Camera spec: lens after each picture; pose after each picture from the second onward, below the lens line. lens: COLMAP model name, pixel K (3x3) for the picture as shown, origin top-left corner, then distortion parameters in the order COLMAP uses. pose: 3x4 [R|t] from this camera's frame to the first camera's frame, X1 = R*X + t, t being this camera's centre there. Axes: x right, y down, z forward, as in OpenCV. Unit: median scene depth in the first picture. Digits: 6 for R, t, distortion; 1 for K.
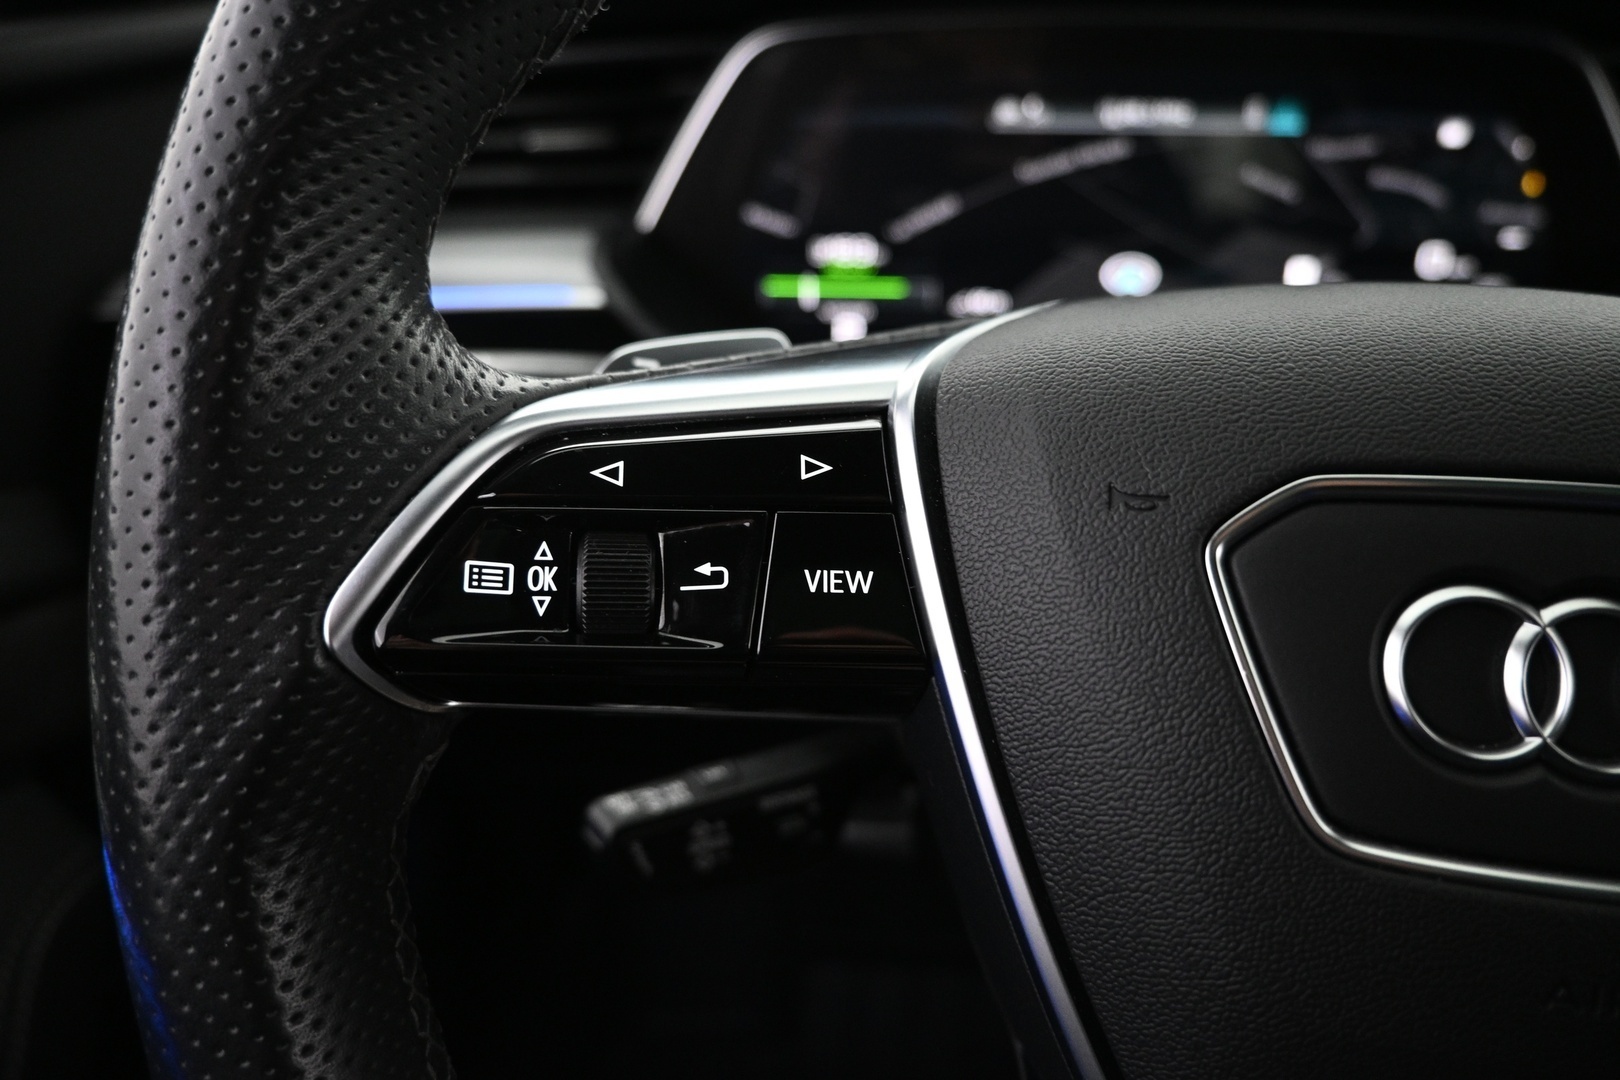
lens RADIAL K [[1101.9, 0, 804.6], [0, 1101.9, 533.6], [0, 0, 1]] dist [-0.004489, 0.000291]
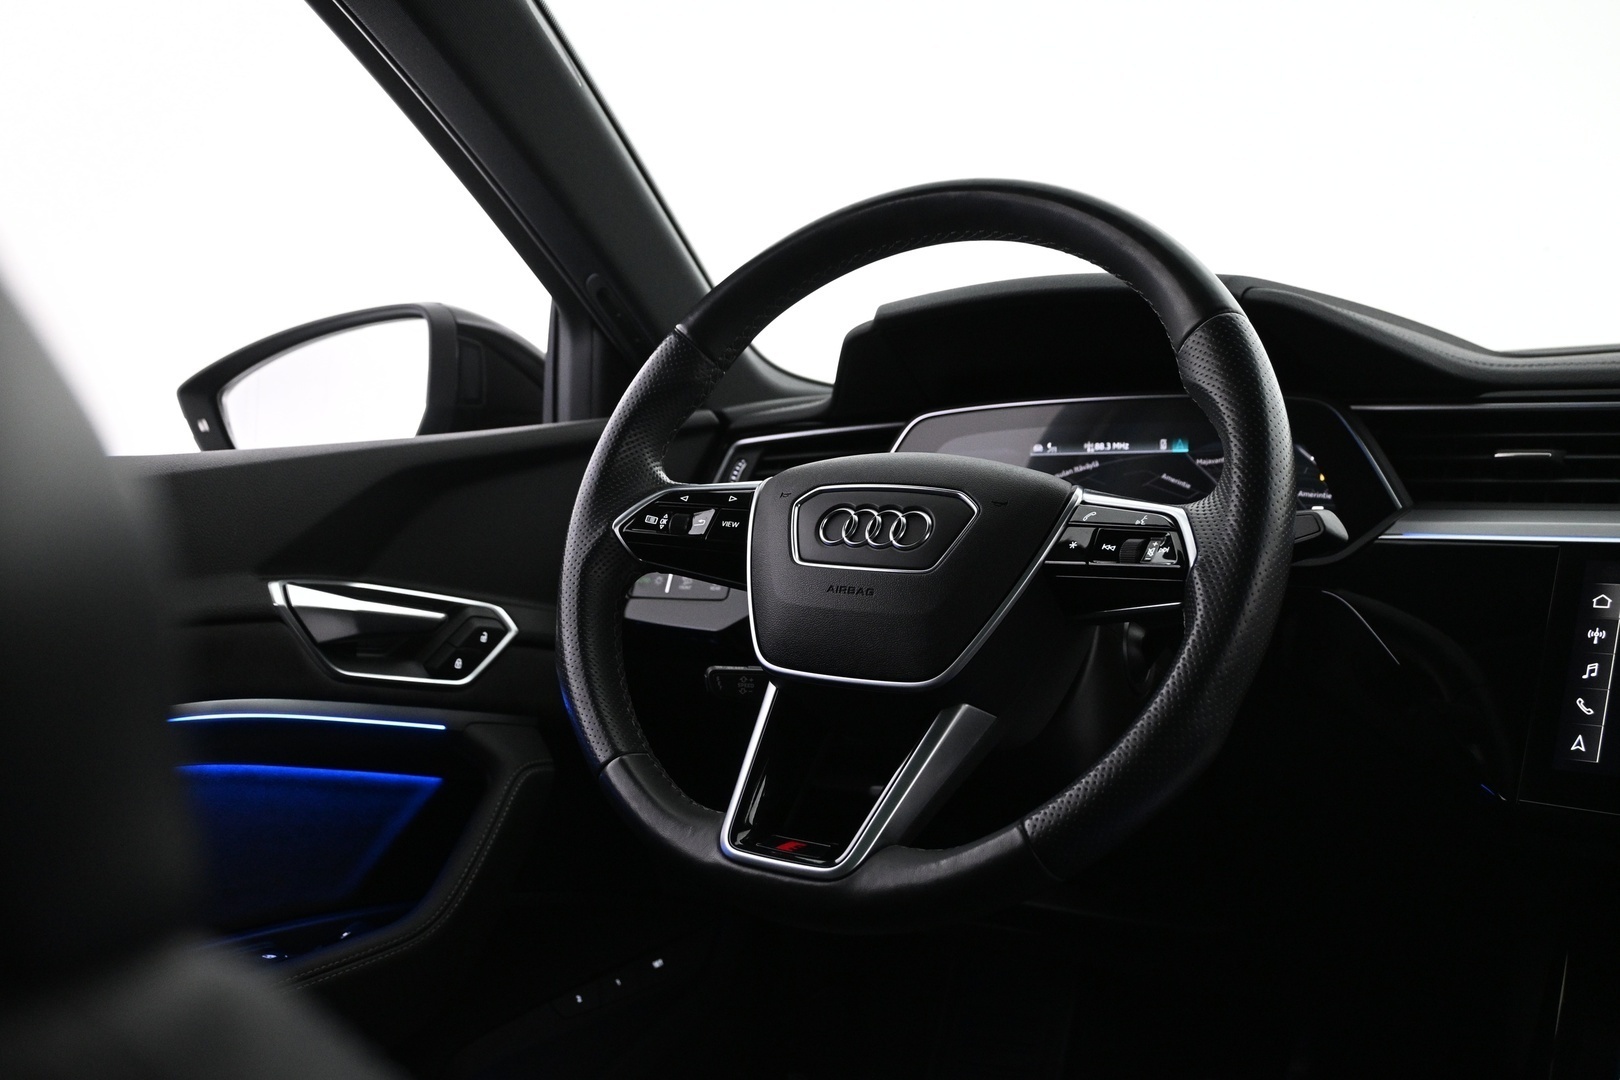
lens RADIAL K [[1515.4, 0, 810.8], [0, 1515.4, 529.9], [0, 0, 1]] dist [0.011882, 0.000000]
pose [[0.884366, -0.004495, -0.466773, 2.684861], [-0.176373, 0.922611, -0.343048, 1.784398], [0.432192, 0.385706, 0.815132, -3.109272]]
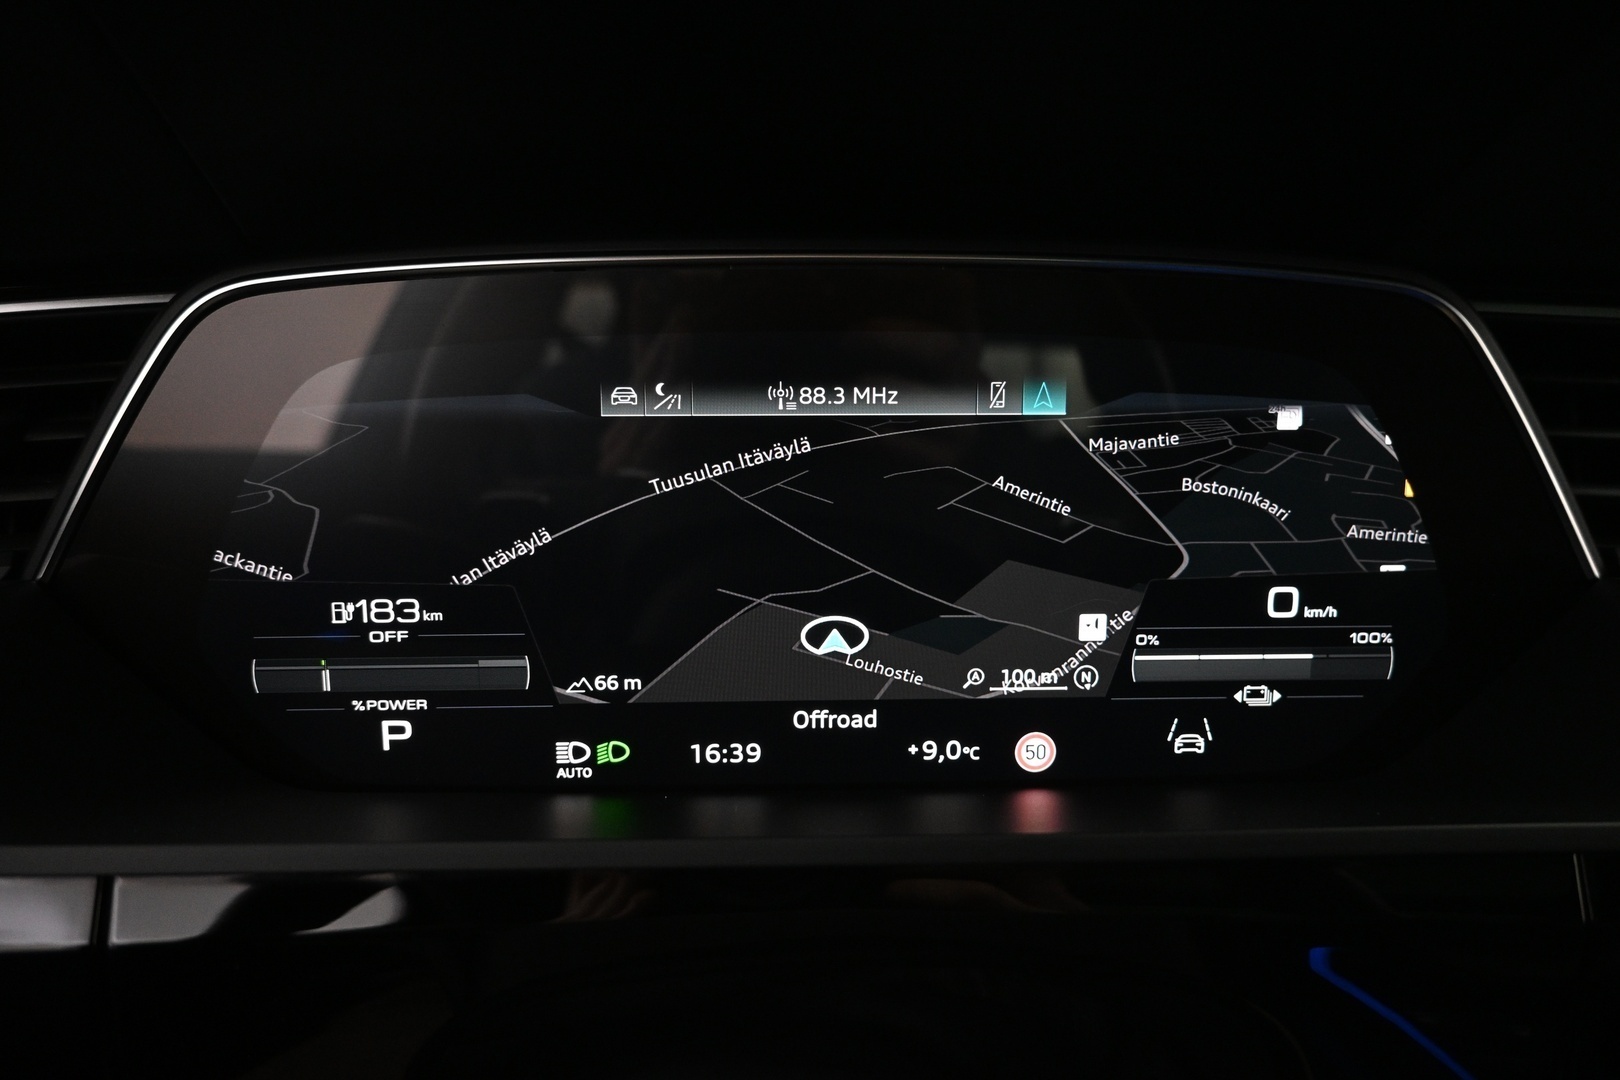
lens RADIAL K [[1101.9, 0, 809.9], [0, 1101.9, 540.3], [0, 0, 1]] dist [-0.004489, 0.000291]
pose [[0.994376, -0.027568, 0.102260, 0.578521], [0.047121, 0.979861, -0.194044, -0.443292], [-0.094851, 0.197771, 0.975649, 0.978253]]
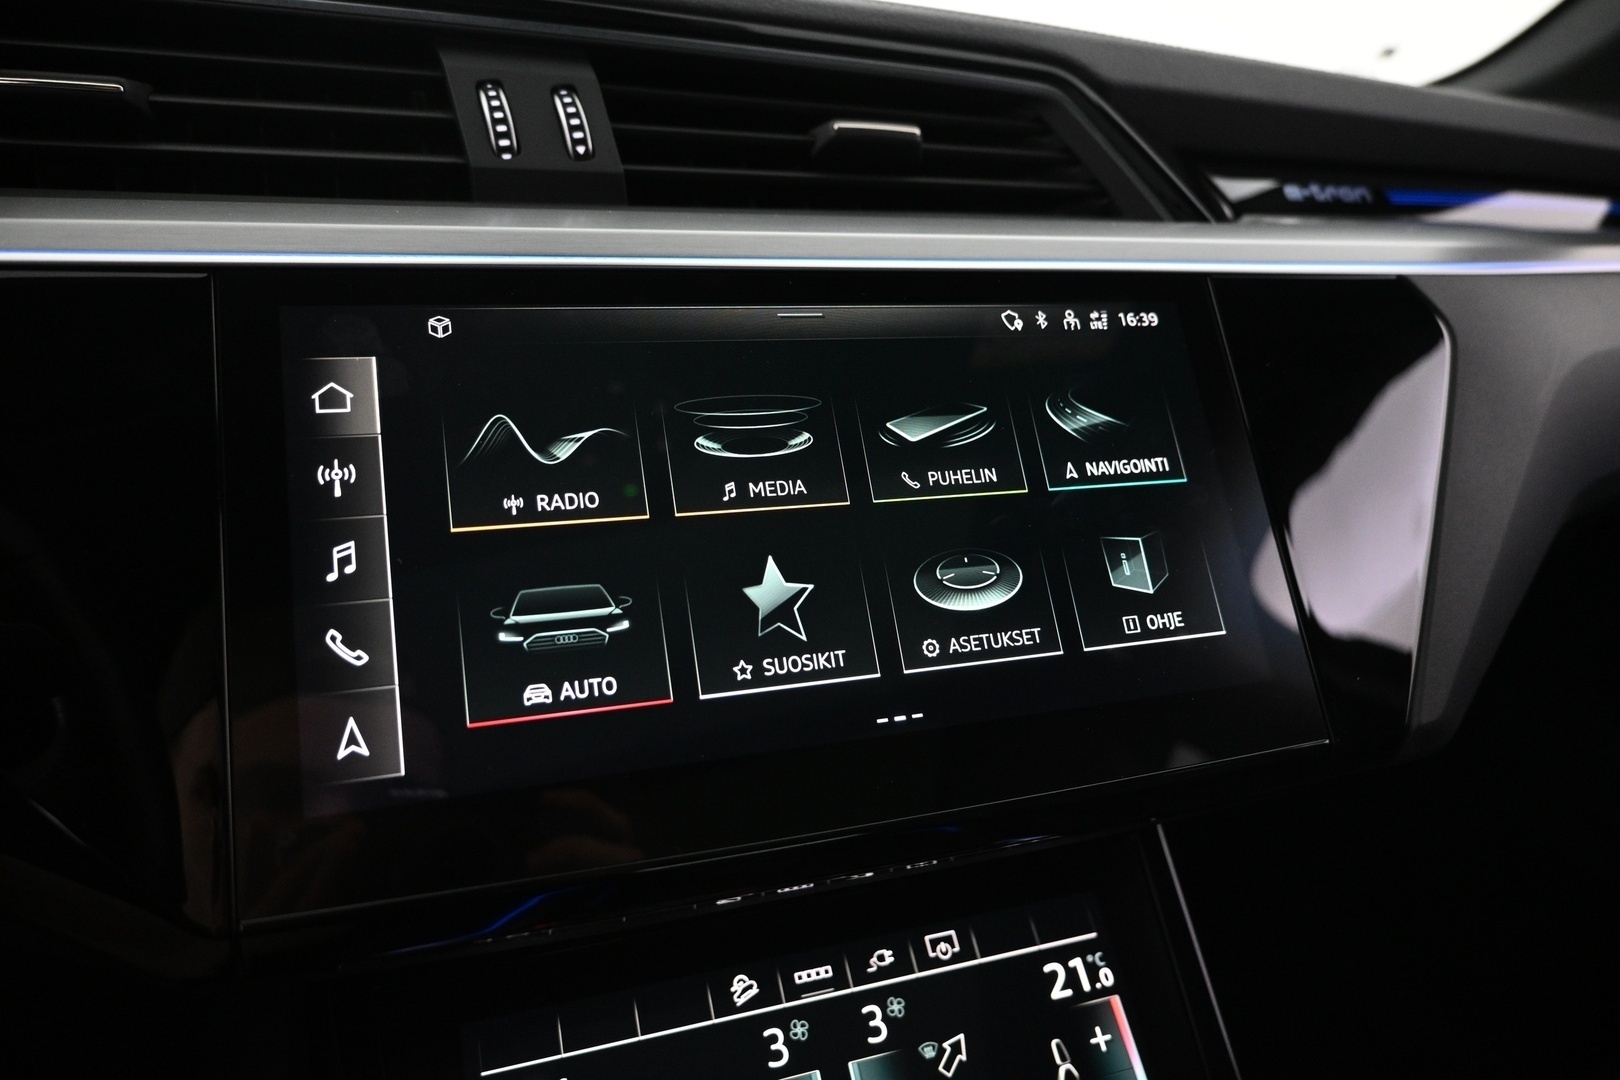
lens RADIAL K [[1101.9, 0, 806.7], [0, 1101.9, 536.4], [0, 0, 1]] dist [-0.004489, 0.000291]
pose [[0.834253, -0.140976, 0.533054, 2.350759], [0.232610, 0.966506, -0.108434, 0.401770], [-0.499914, 0.214455, 0.839104, 0.415379]]
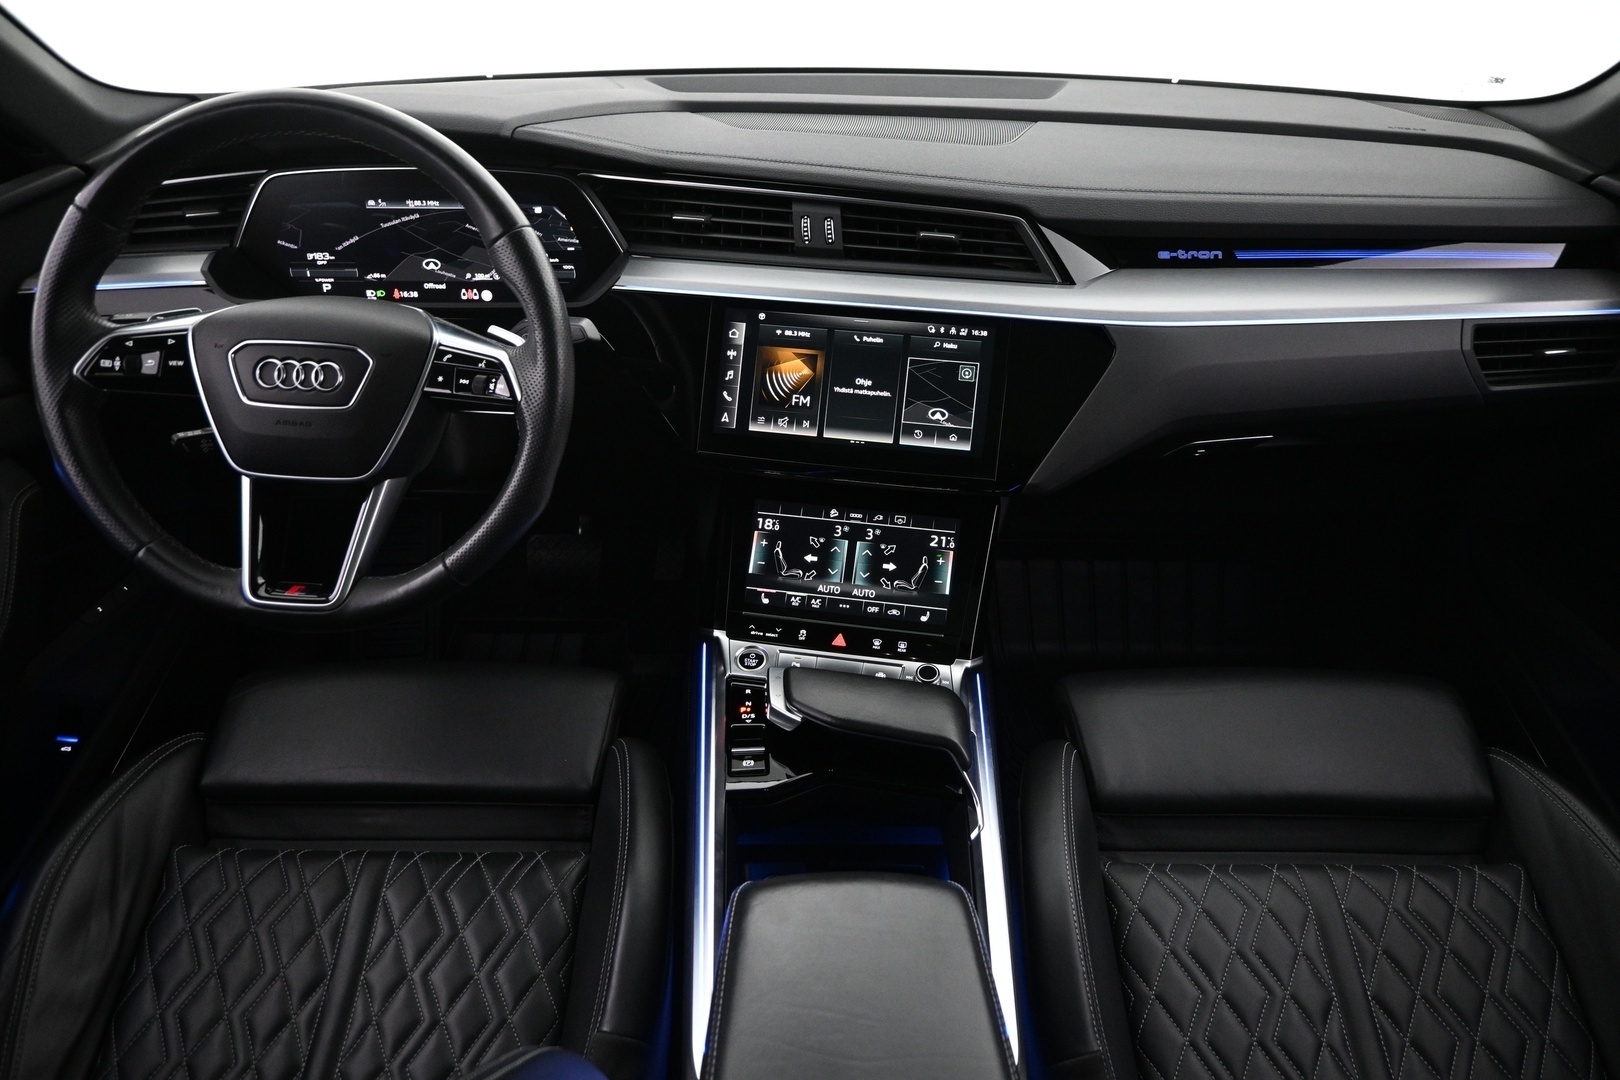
lens RADIAL K [[1101.9, 0, 806.8], [0, 1101.9, 535.4], [0, 0, 1]] dist [-0.004489, 0.000291]
pose [[0.998168, -0.030834, 0.052058, 2.705724], [0.025043, 0.993787, 0.108441, 0.362356], [-0.055078, -0.106939, 0.992739, -4.427673]]
